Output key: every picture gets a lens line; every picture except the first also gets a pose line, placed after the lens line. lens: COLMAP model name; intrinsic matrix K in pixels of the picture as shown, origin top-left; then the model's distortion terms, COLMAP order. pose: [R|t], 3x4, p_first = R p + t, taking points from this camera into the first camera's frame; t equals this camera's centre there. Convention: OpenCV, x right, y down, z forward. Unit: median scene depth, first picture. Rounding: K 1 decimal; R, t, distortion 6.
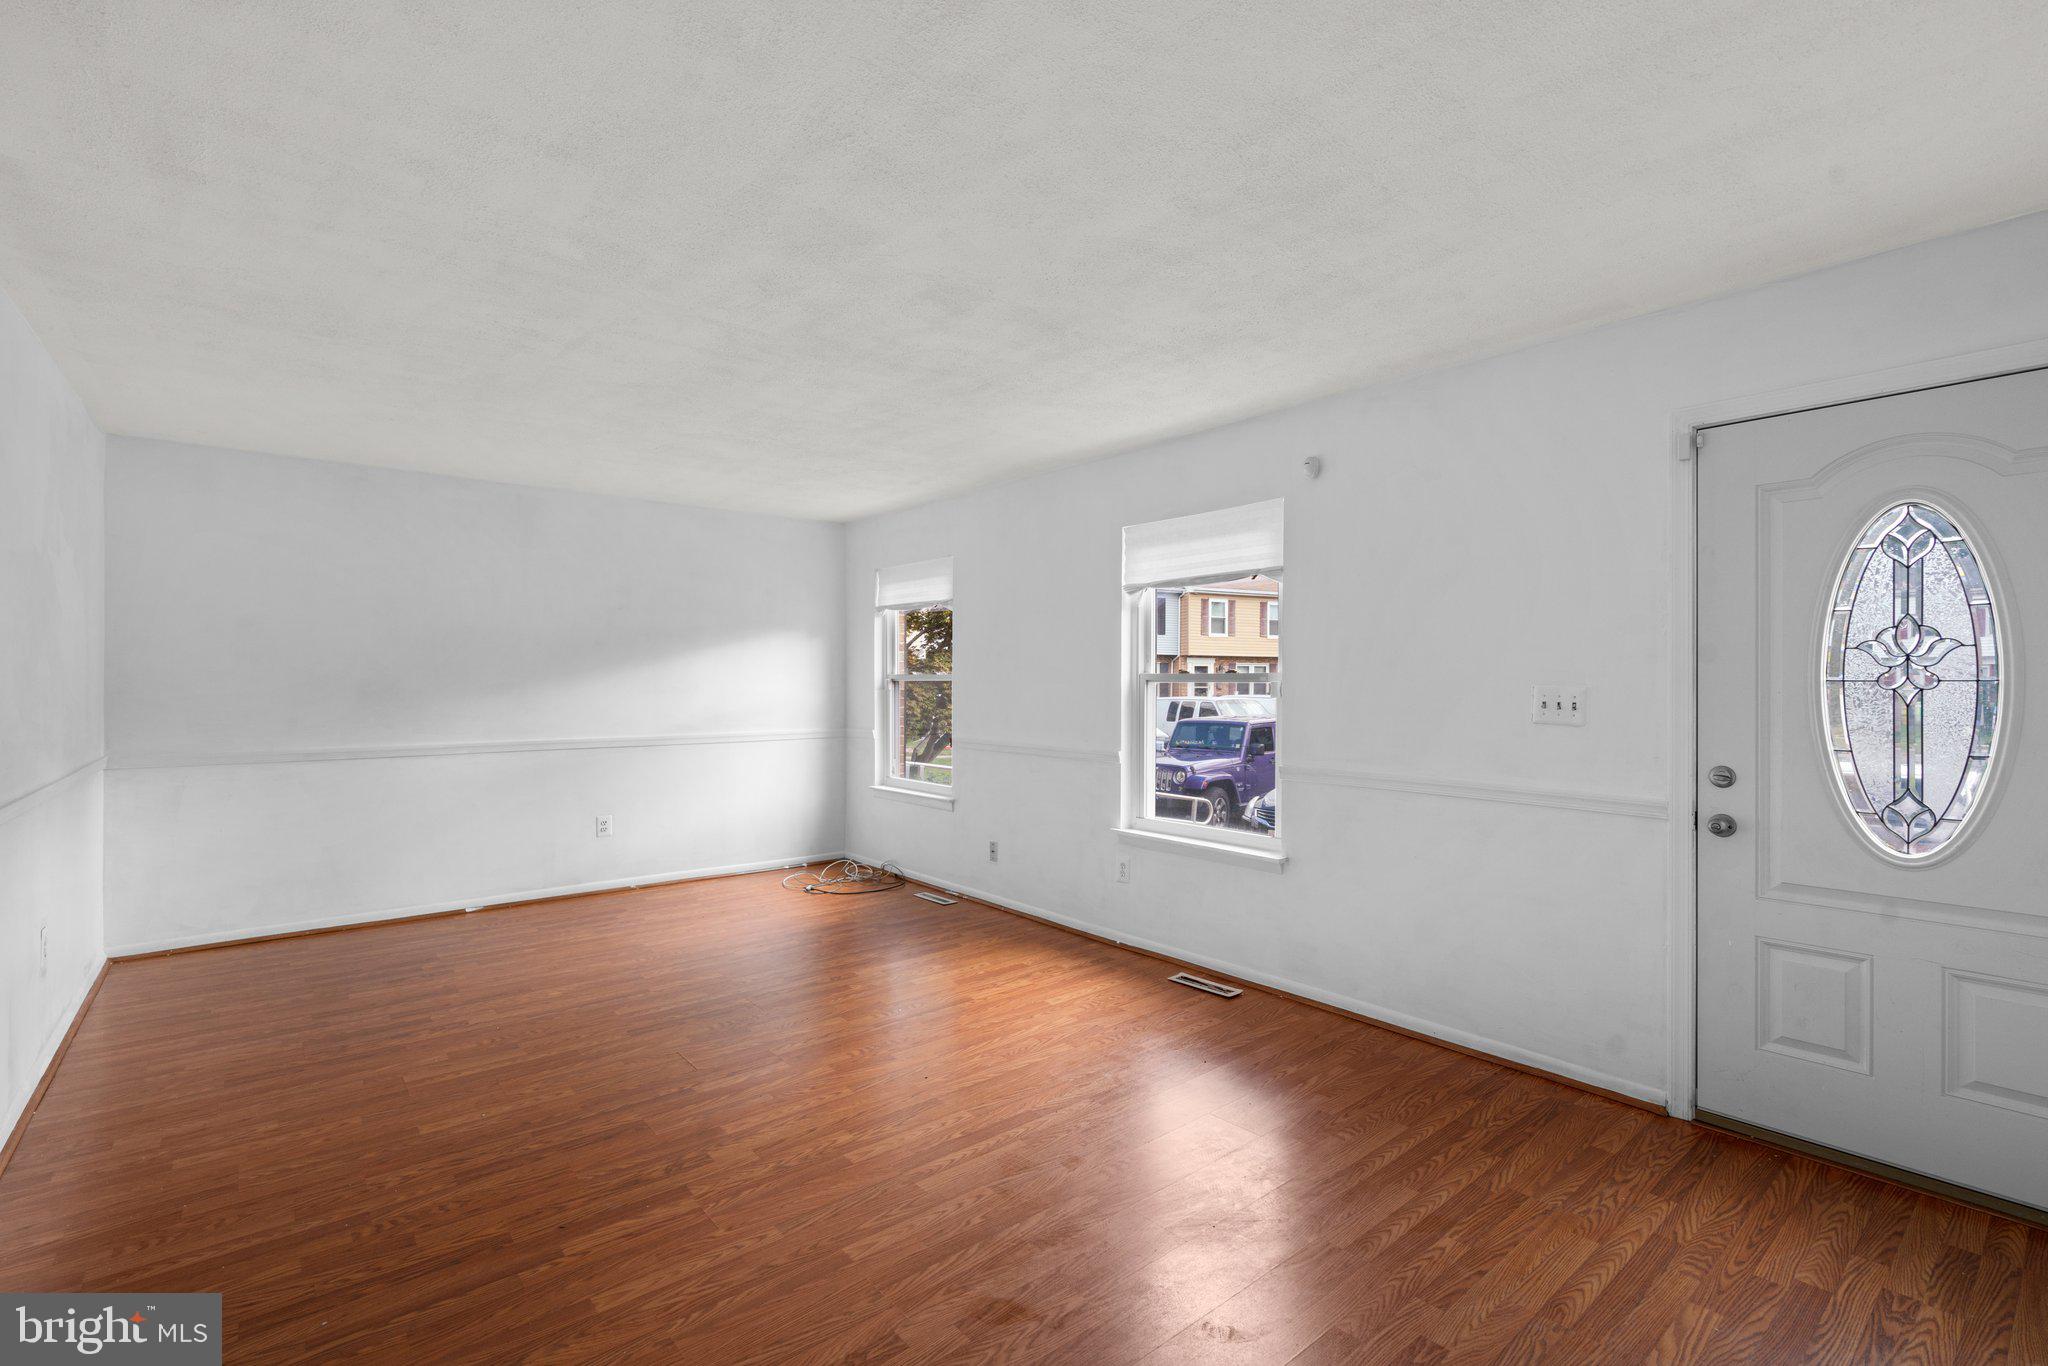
lens RADIAL K [[934.6, 0, 1028.7], [0, 934.6, 690.0], [0, 0, 1]] dist [-0.011053, 0.003984]
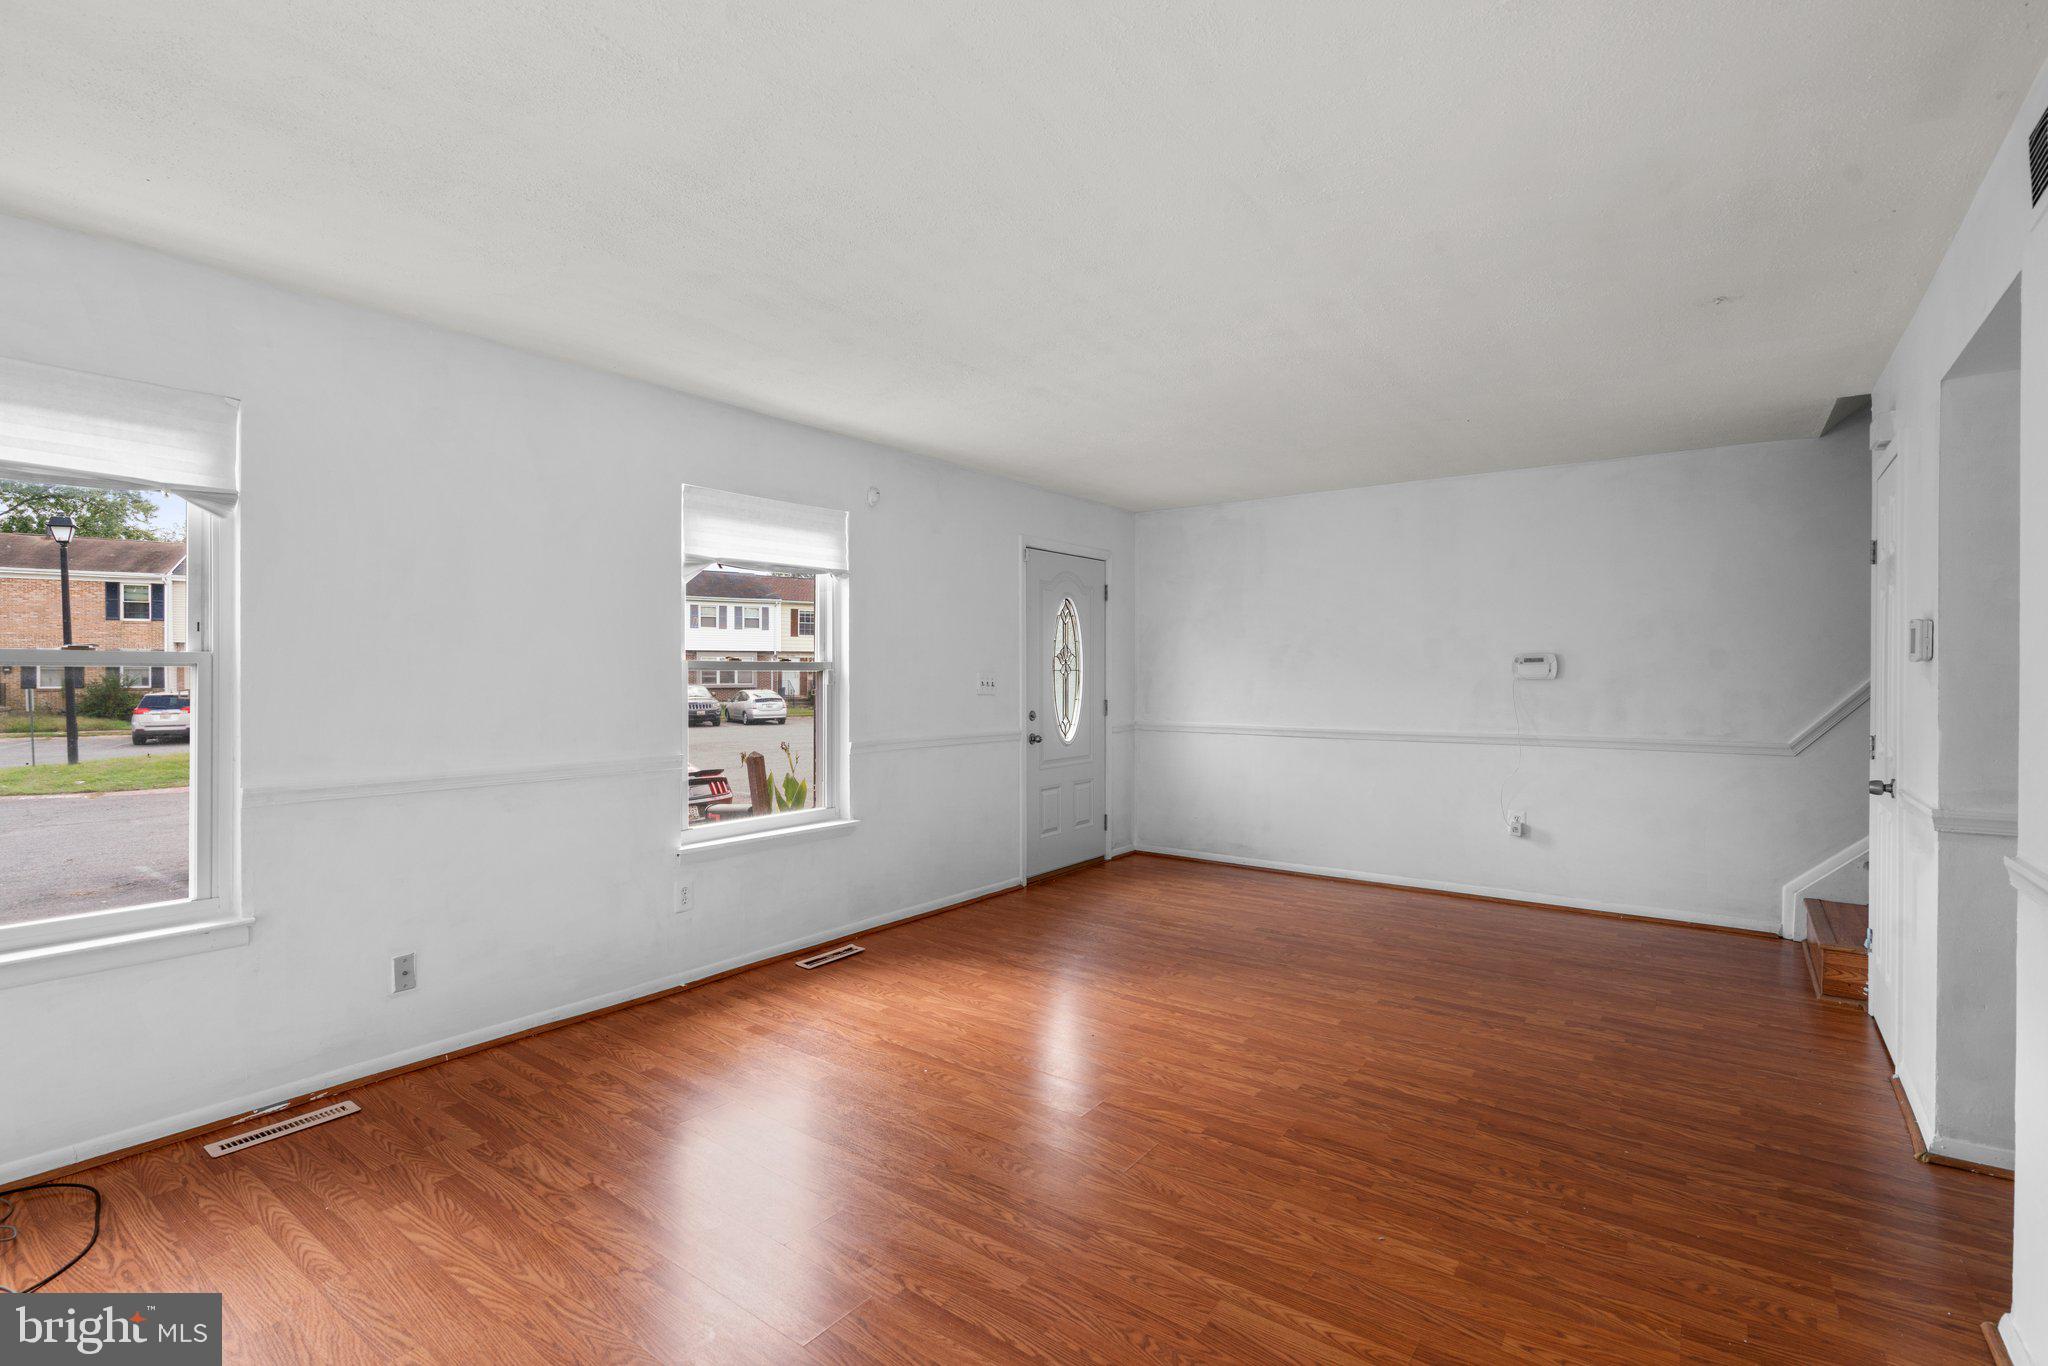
lens RADIAL K [[934.6, 0, 1022.1], [0, 934.6, 669.1], [0, 0, 1]] dist [-0.011053, 0.003984]
pose [[-0.232747, -0.000022, 0.972537, -1.222929], [0.006257, 0.999979, 0.001520, -0.013781], [-0.972517, 0.006439, -0.232742, 1.417350]]
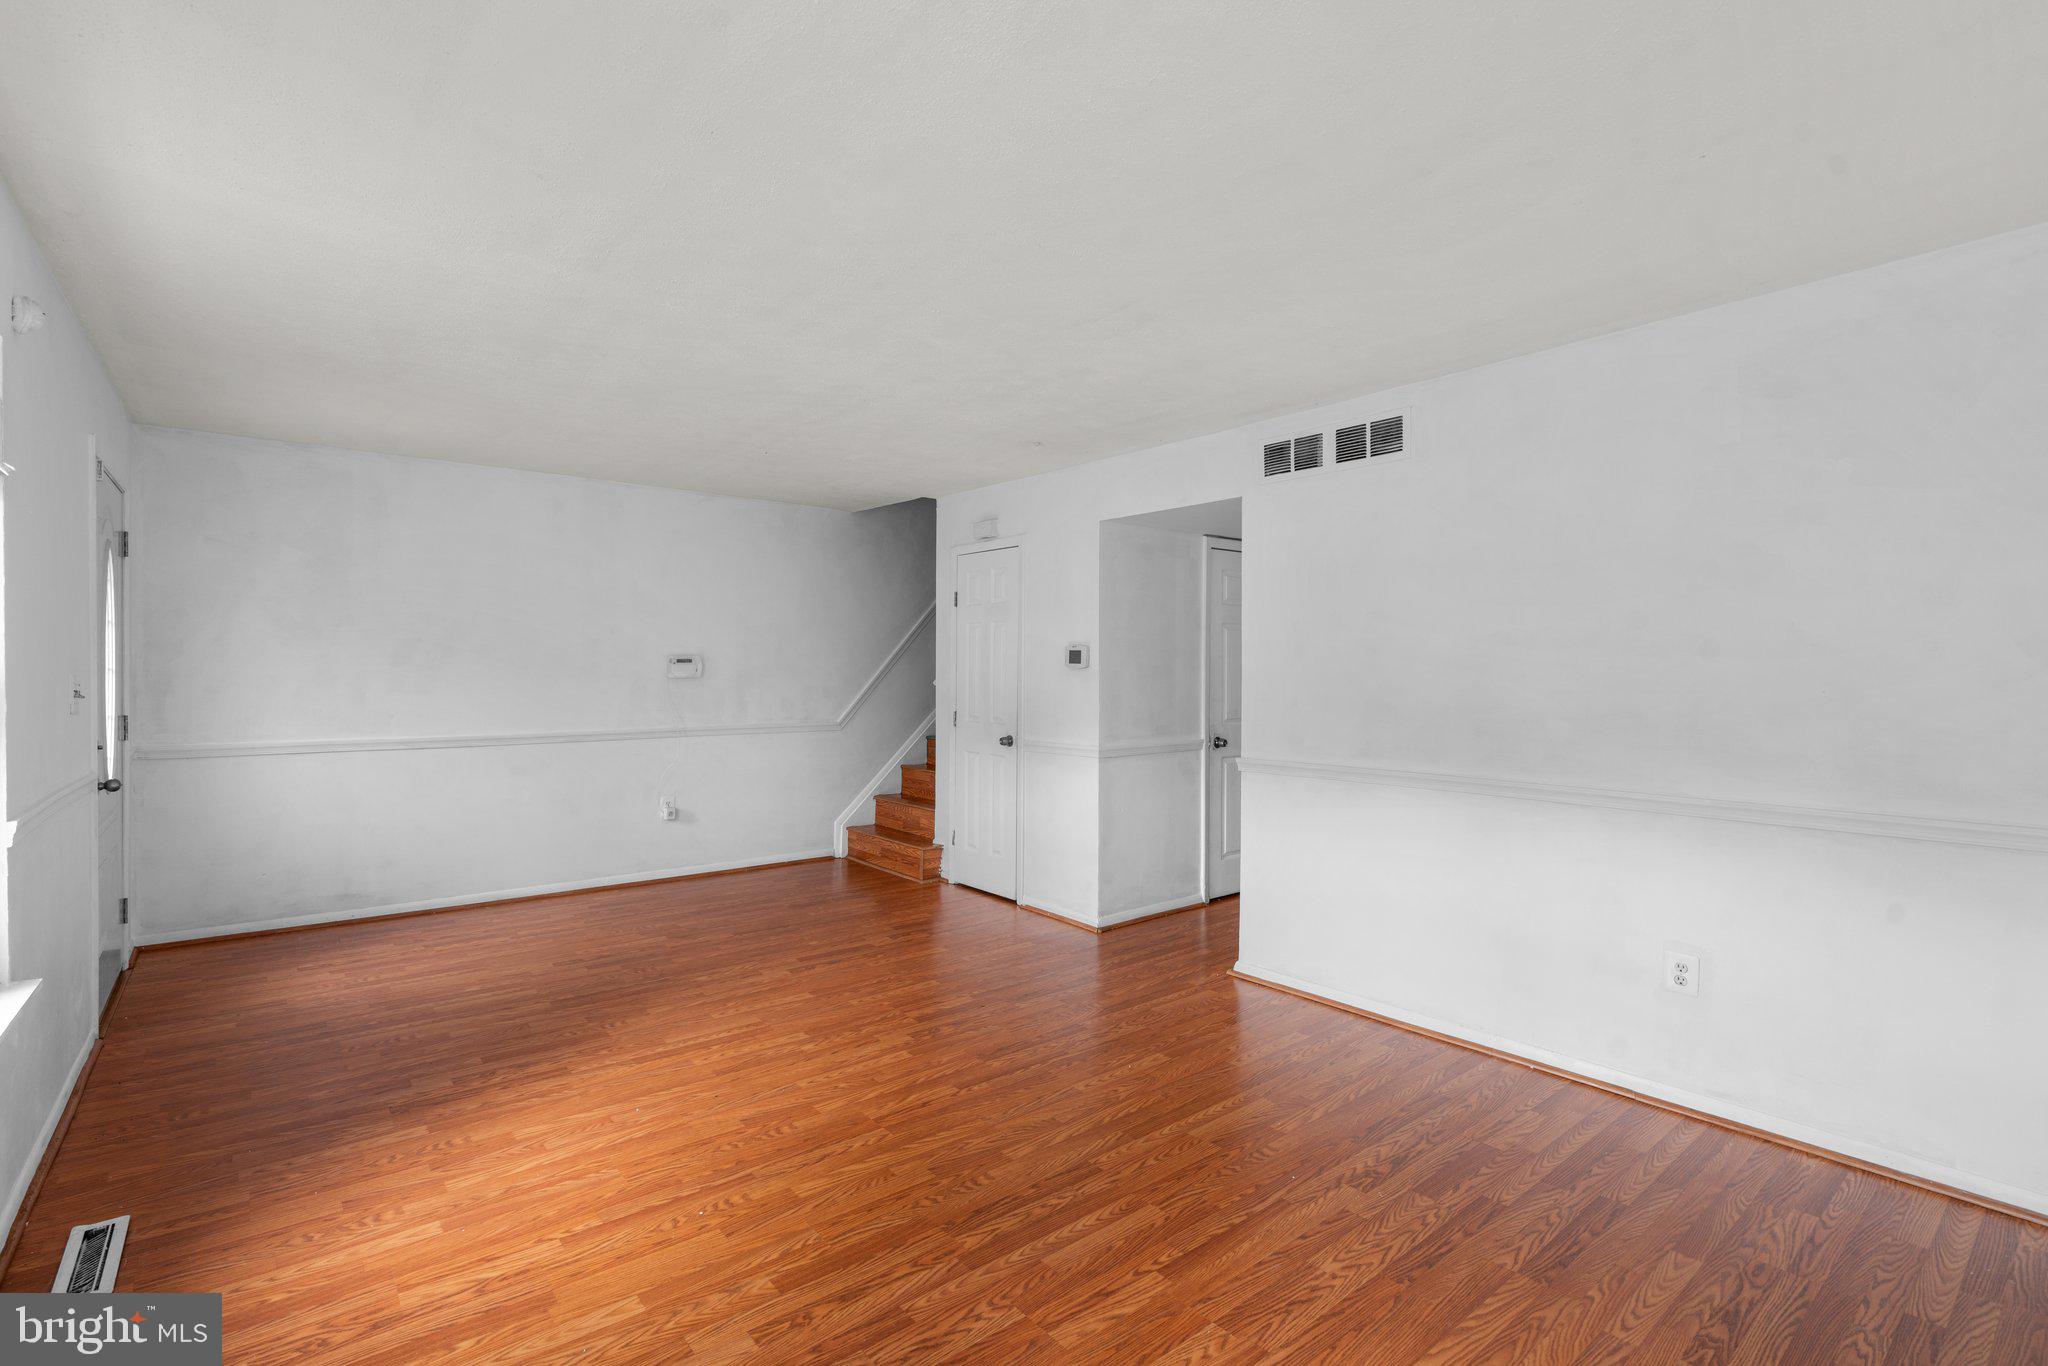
lens RADIAL K [[934.6, 0, 997.7], [0, 934.6, 676.3], [0, 0, 1]] dist [-0.011053, 0.003984]
pose [[-0.999489, -0.007052, 0.031165, -0.445612], [-0.006605, 0.999874, 0.014431, -0.022444], [-0.031263, 0.014218, -0.999410, 2.045588]]
